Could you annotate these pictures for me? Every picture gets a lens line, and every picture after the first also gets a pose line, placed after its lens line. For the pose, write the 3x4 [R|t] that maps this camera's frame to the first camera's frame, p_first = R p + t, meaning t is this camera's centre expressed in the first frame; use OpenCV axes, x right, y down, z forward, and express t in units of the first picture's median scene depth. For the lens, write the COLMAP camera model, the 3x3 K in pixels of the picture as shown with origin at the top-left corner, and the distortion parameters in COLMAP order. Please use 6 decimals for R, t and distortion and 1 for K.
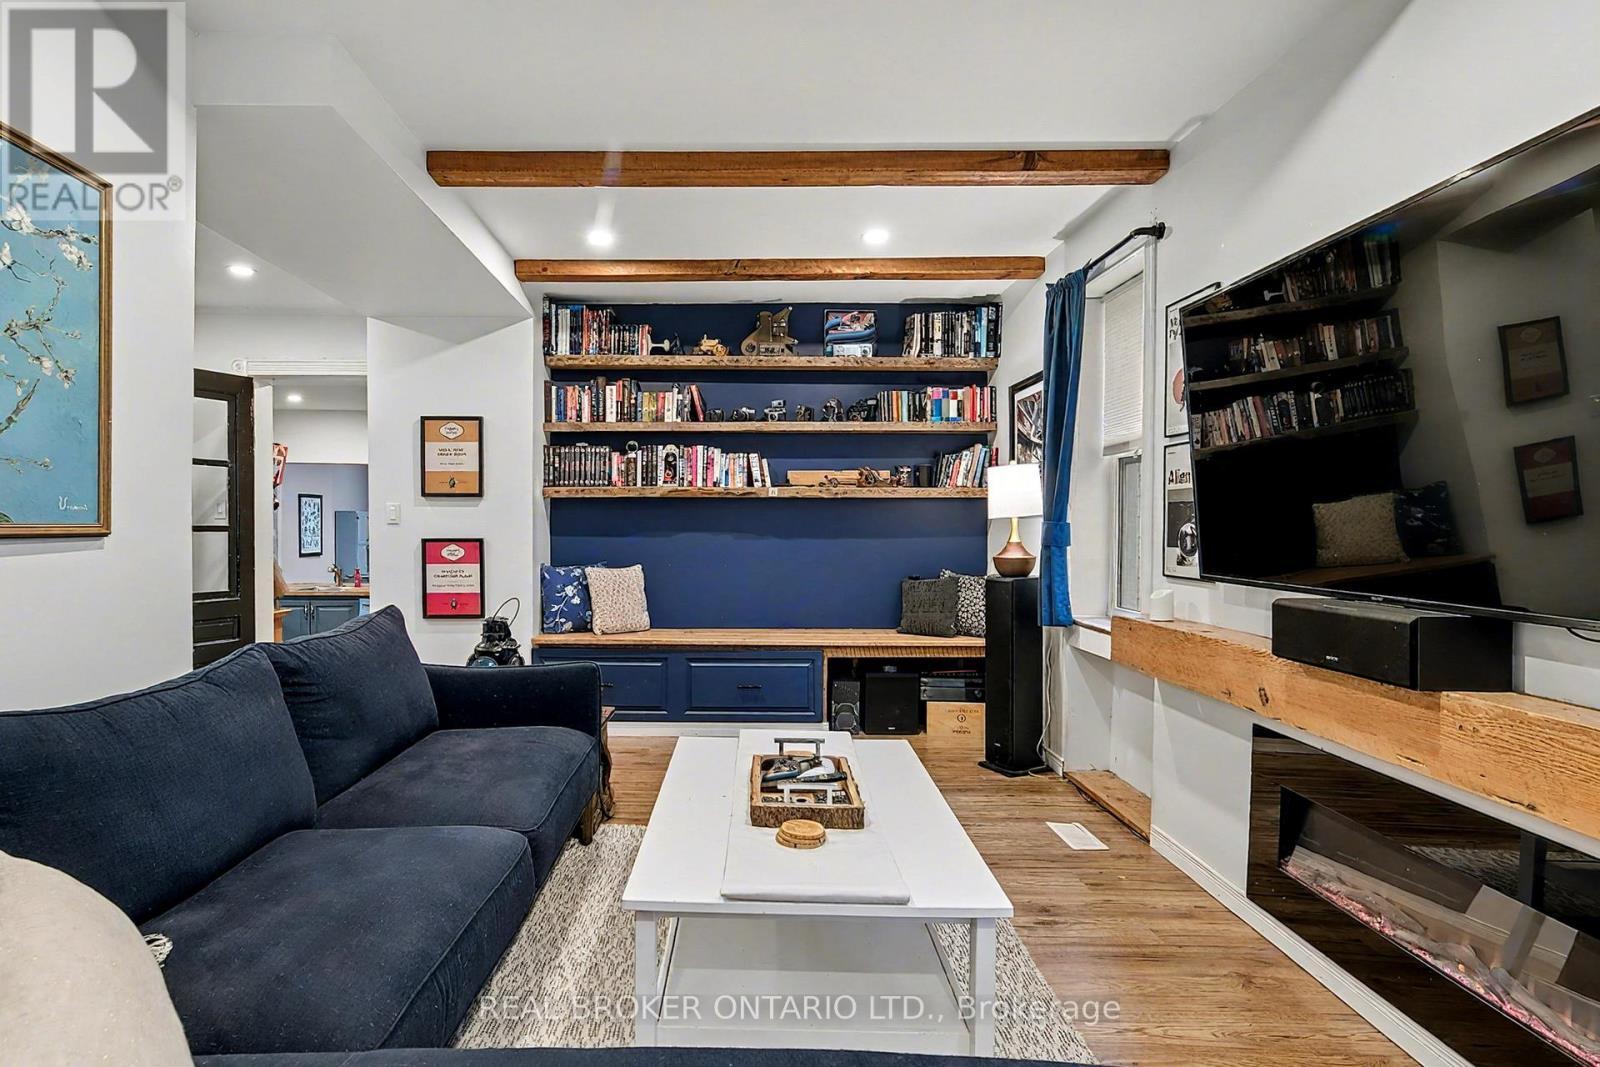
lens RADIAL K [[869.8, 0, 738.7], [0, 869.8, 544.5], [0, 0, 1]] dist [-0.013570, 0.009622]
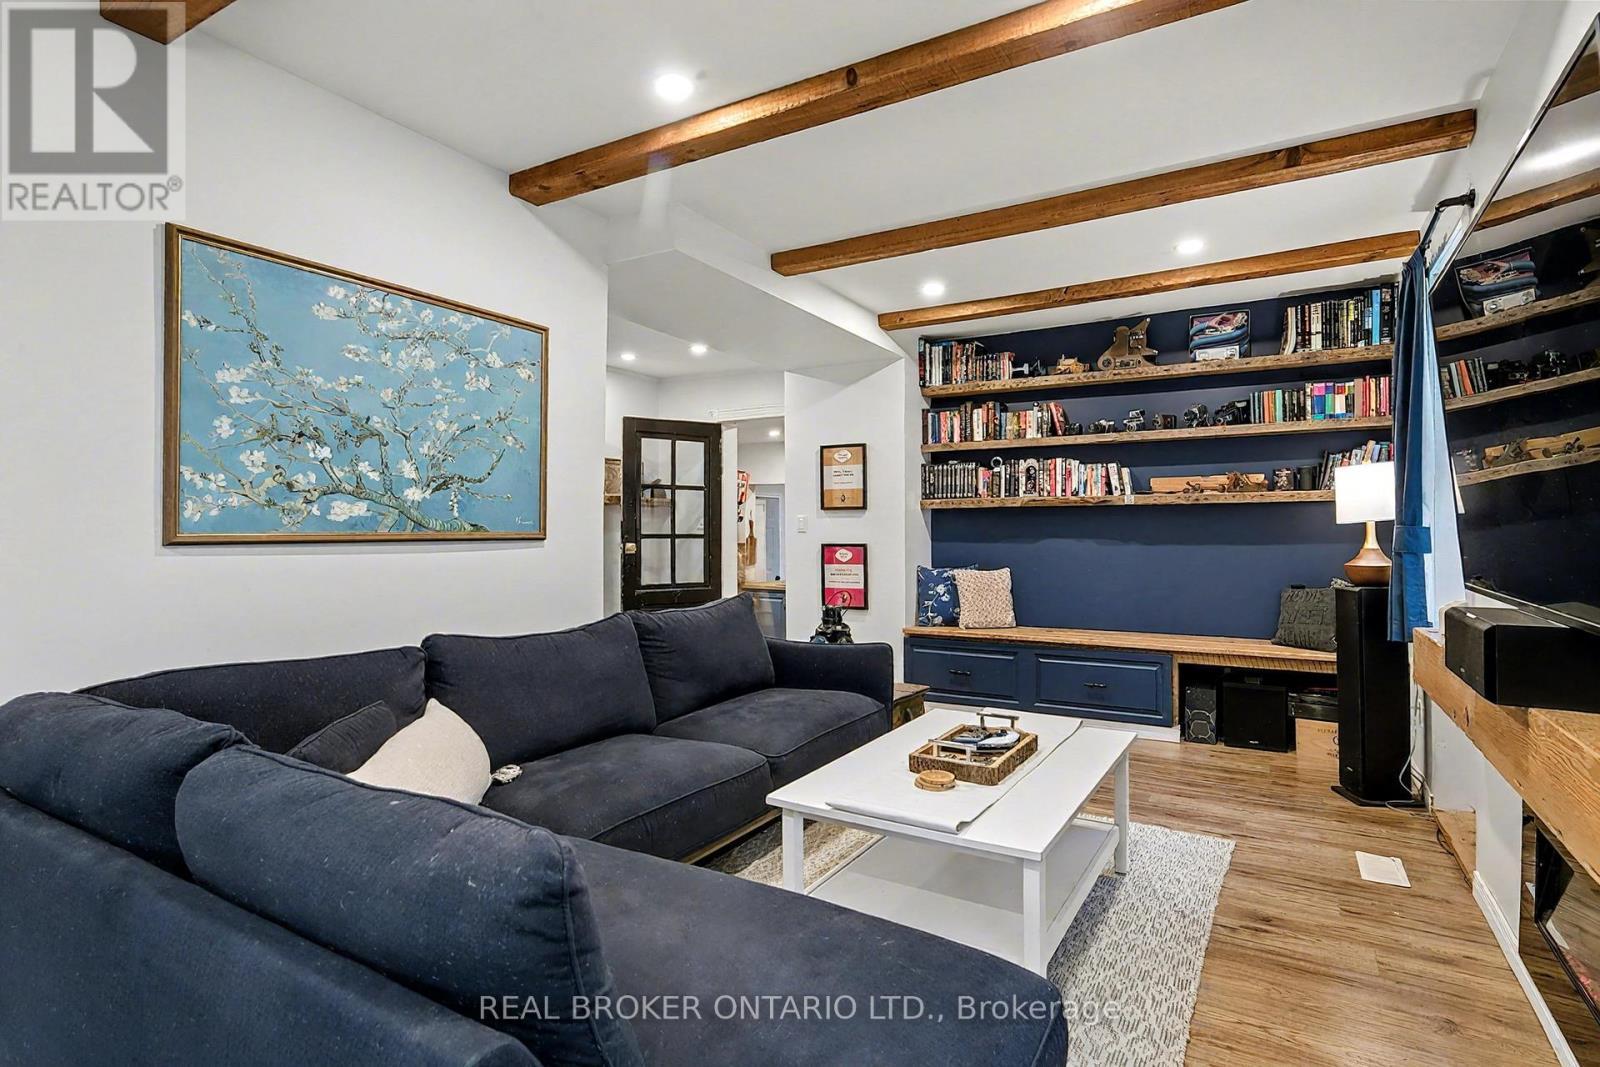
lens RADIAL K [[838.9, 0, 798.1], [0, 838.9, 531.9], [0, 0, 1]] dist [-0.002875, 0.003685]
pose [[0.861658, -0.005143, -0.507464, 0.214030], [-0.007224, 0.999723, -0.022398, 0.003364], [0.507438, 0.022966, 0.861382, -0.057378]]
